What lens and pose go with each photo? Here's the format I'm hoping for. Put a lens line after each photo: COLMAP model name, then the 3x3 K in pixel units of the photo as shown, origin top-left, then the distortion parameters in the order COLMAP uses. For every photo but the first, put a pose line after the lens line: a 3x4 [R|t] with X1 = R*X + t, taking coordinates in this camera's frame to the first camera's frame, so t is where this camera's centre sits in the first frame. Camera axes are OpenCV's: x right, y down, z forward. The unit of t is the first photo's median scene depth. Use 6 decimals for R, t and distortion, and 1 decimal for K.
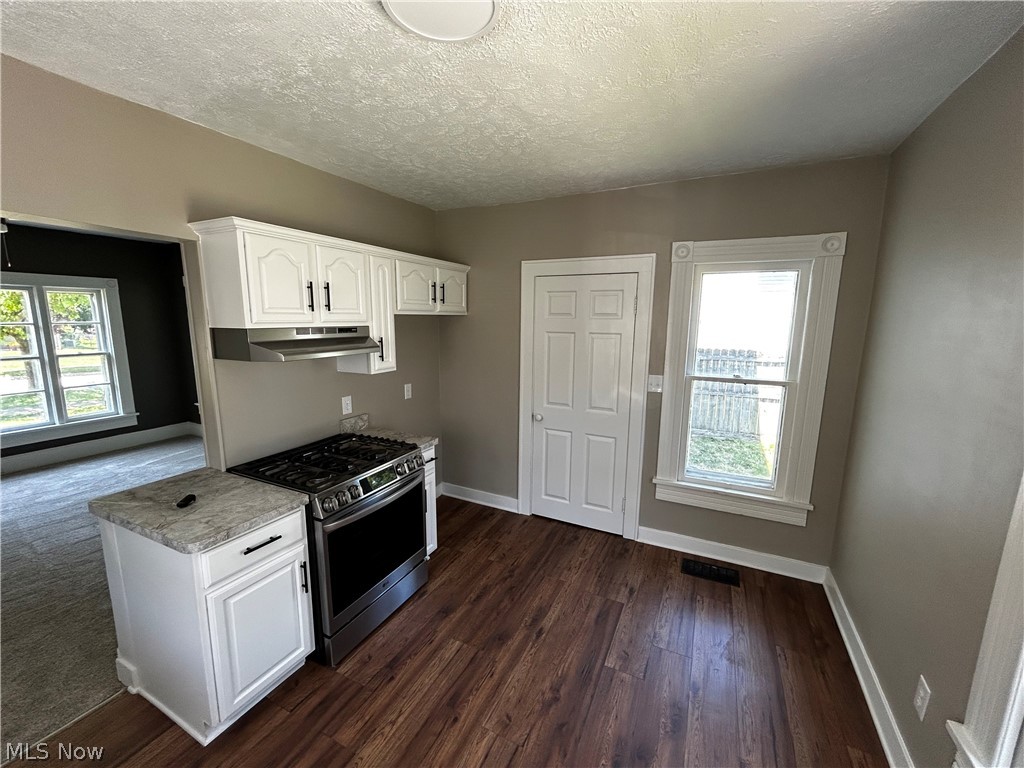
lens RADIAL K [[412.9, 0, 512.0], [0, 412.9, 384.0], [0, 0, 1]] dist [0.000308, -0.000236]
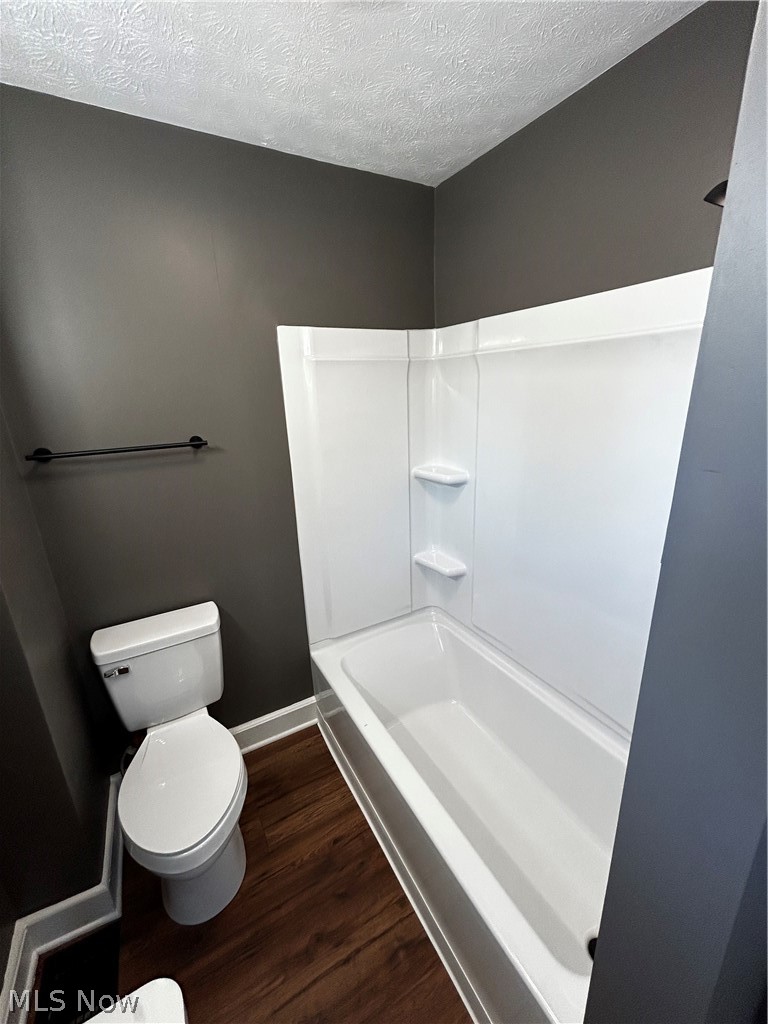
lens RADIAL K [[412.9, 0, 384.0], [0, 412.9, 512.0], [0, 0, 1]] dist [0.000308, -0.000236]
pose [[-0.830535, -0.147723, 0.537019, -0.182975], [0.121328, 0.893046, 0.433300, -0.119407], [-0.543591, 0.425026, -0.723783, 0.828913]]
